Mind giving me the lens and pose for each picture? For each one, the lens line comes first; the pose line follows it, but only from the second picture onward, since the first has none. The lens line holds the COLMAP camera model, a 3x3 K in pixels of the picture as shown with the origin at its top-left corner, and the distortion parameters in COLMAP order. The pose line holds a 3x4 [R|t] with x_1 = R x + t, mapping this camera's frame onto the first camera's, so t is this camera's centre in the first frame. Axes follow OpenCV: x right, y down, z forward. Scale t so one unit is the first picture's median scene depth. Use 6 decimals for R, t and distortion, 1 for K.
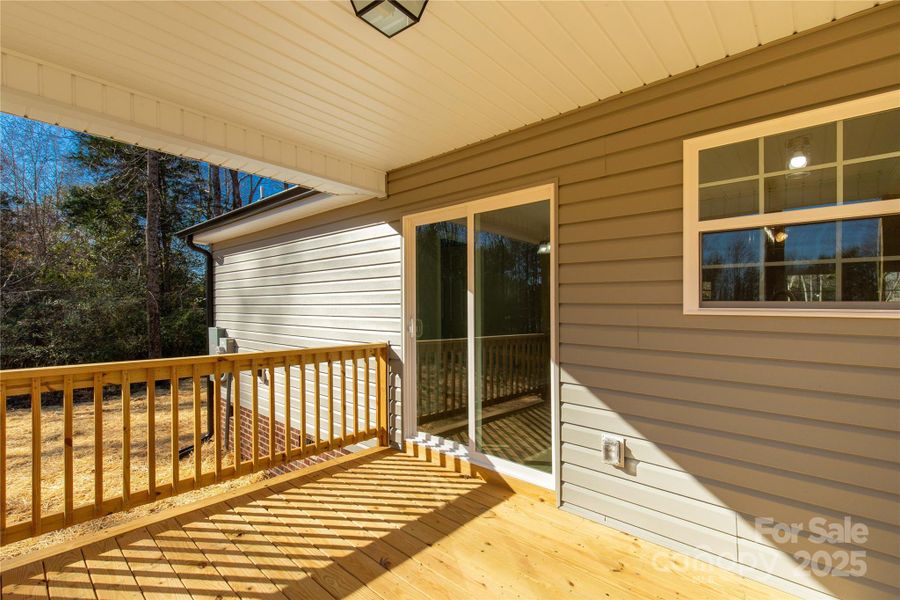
lens RADIAL K [[409.9, 0, 452.4], [0, 409.9, 302.0], [0, 0, 1]] dist [0.005896, -0.000023]
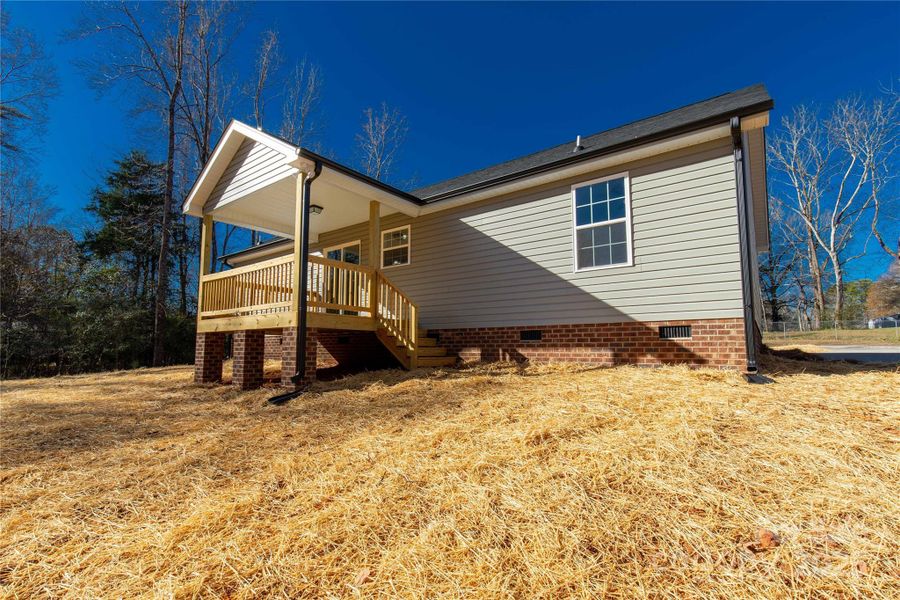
lens RADIAL K [[409.9, 0, 449.2], [0, 409.9, 302.7], [0, 0, 1]] dist [0.005896, -0.000023]
pose [[0.995299, 0.005601, 0.096693, 0.618547], [0.004937, 0.994095, -0.108403, 0.619975], [-0.096729, 0.108371, 0.989393, -2.432447]]
